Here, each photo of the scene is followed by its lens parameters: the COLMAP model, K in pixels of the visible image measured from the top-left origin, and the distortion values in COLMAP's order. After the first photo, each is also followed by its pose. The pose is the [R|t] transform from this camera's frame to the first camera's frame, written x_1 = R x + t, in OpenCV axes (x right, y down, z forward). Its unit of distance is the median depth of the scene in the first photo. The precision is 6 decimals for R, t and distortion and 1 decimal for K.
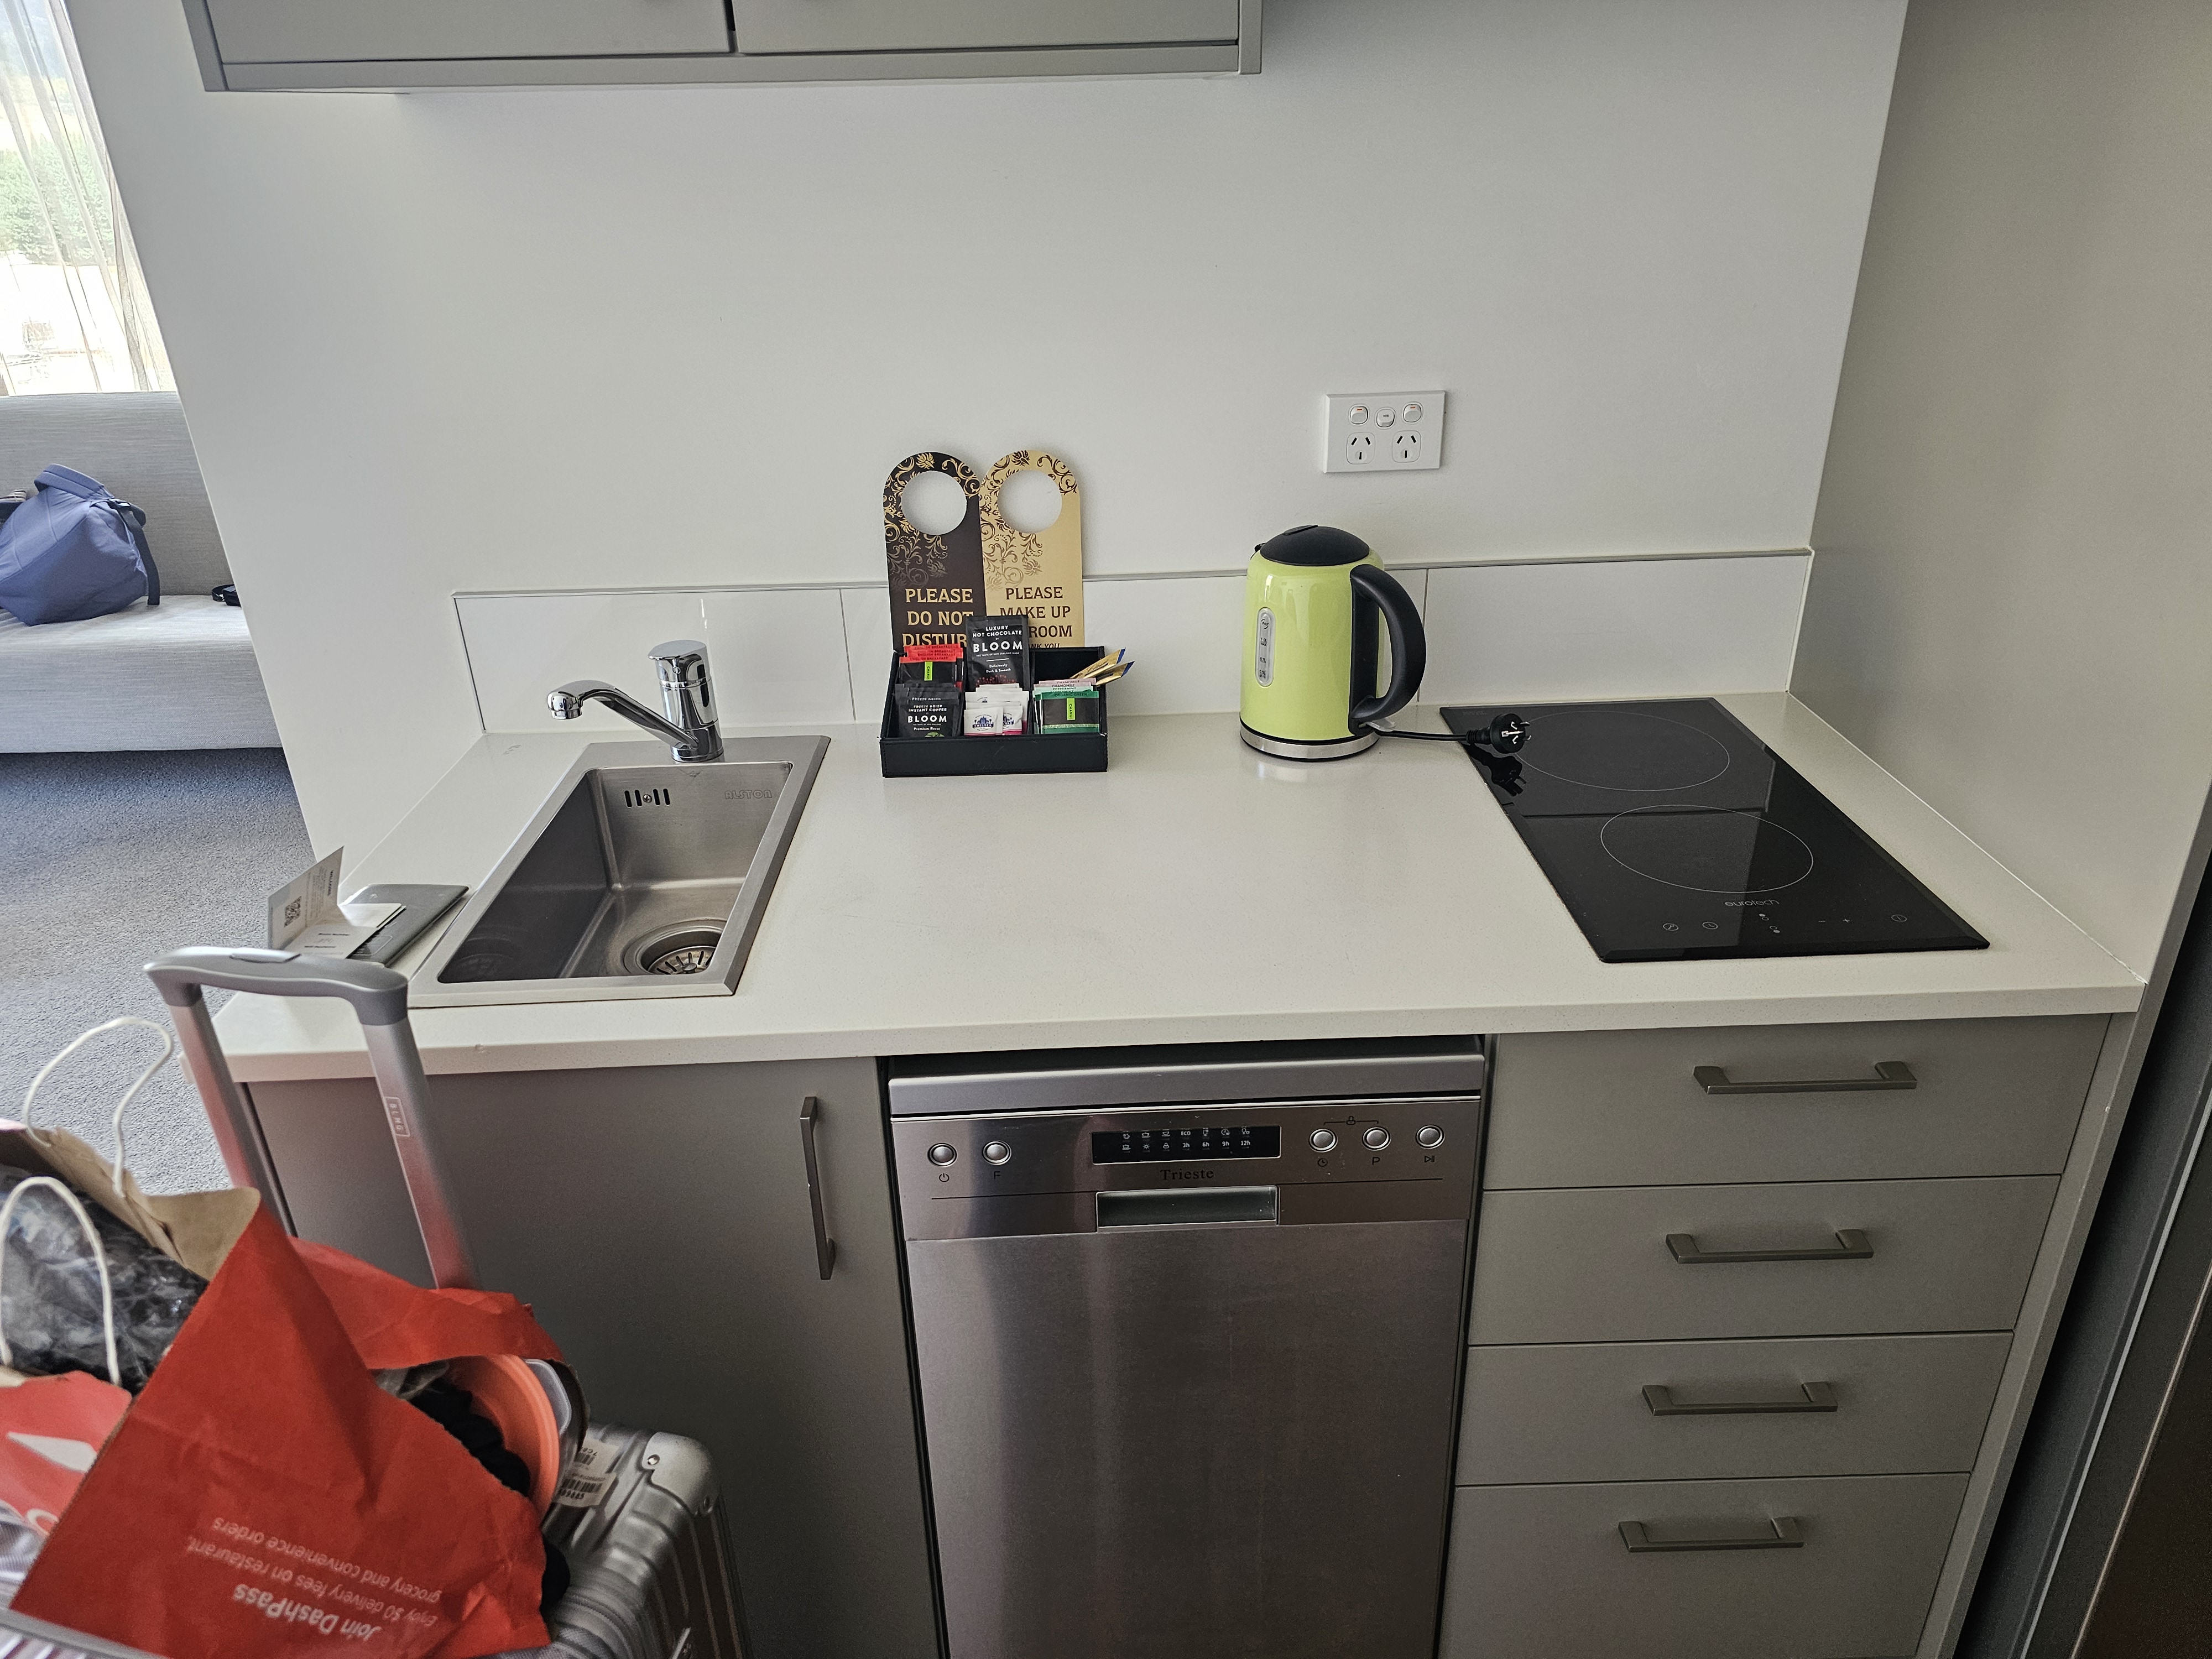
lens RADIAL K [[1493.6, 0, 1102.3], [0, 1493.6, 832.6], [0, 0, 1]] dist [0.002922, 0.000422]
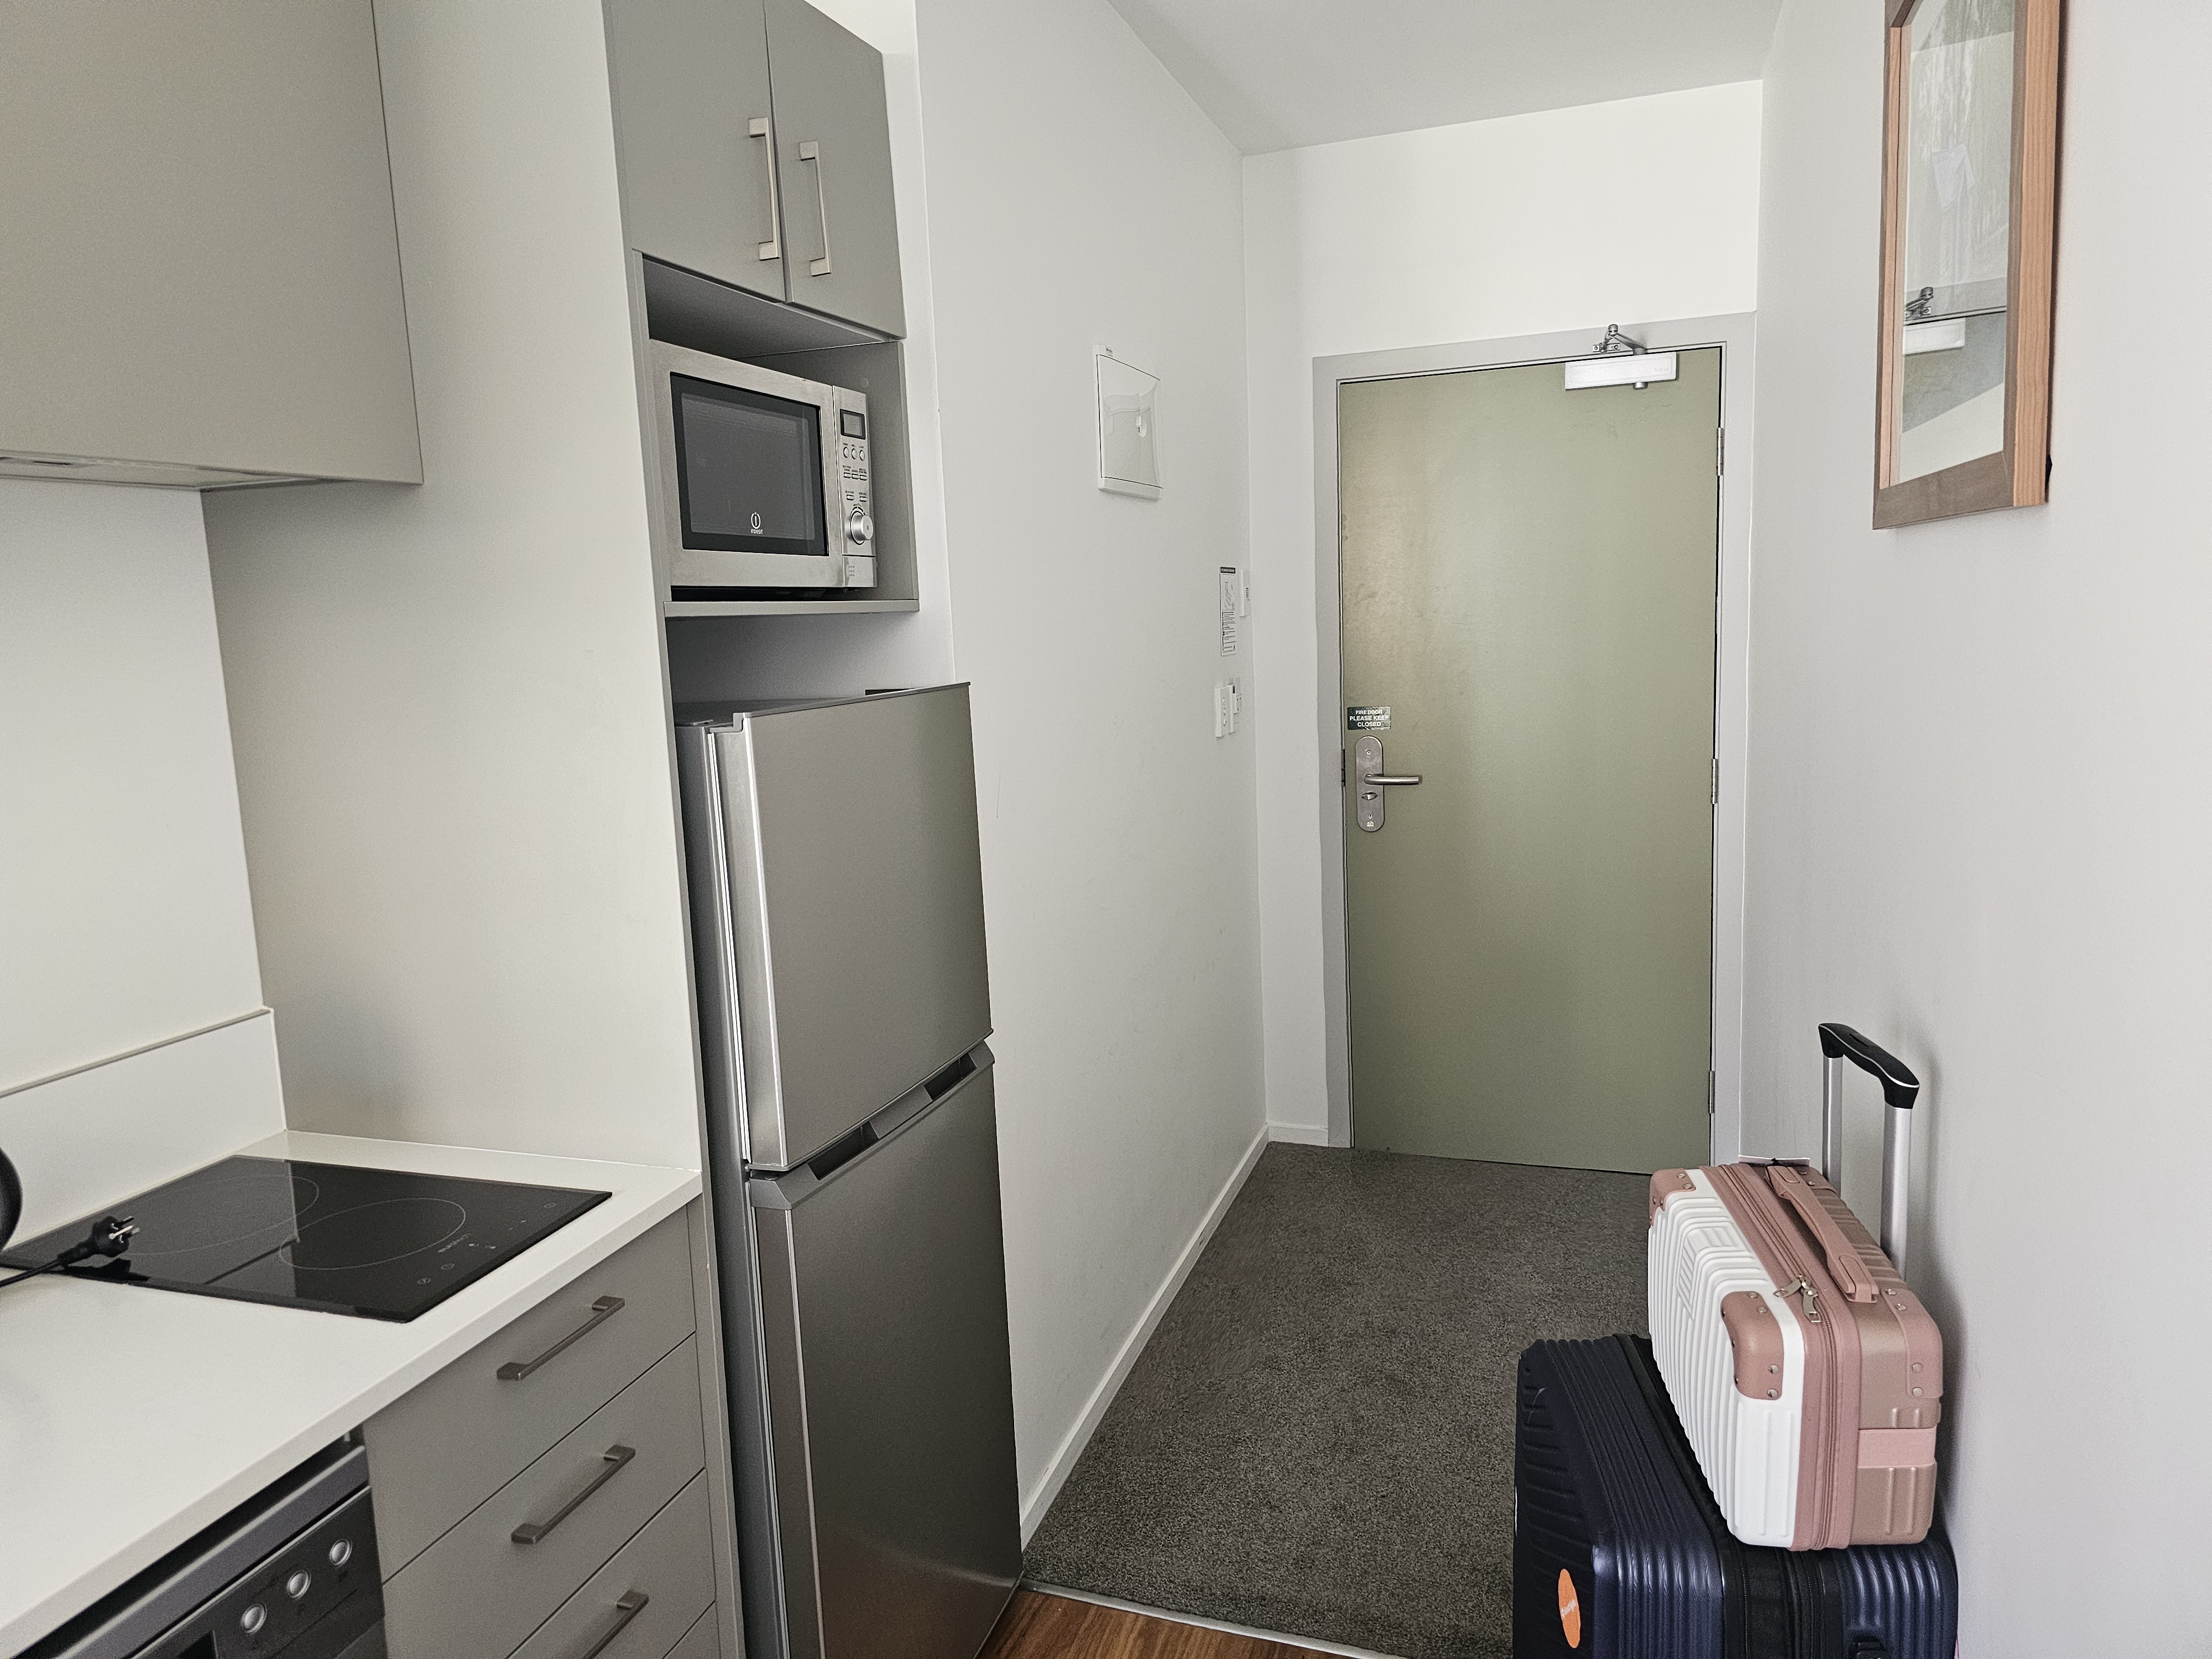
lens RADIAL K [[1493.6, 0, 1103.2], [0, 1493.6, 826.1], [0, 0, 1]] dist [0.002922, 0.000422]
pose [[0.324209, -0.117314, 0.938683, -0.531146], [0.437612, 0.898323, -0.038876, 0.020907], [-0.838680, 0.423383, 0.342582, -0.023157]]
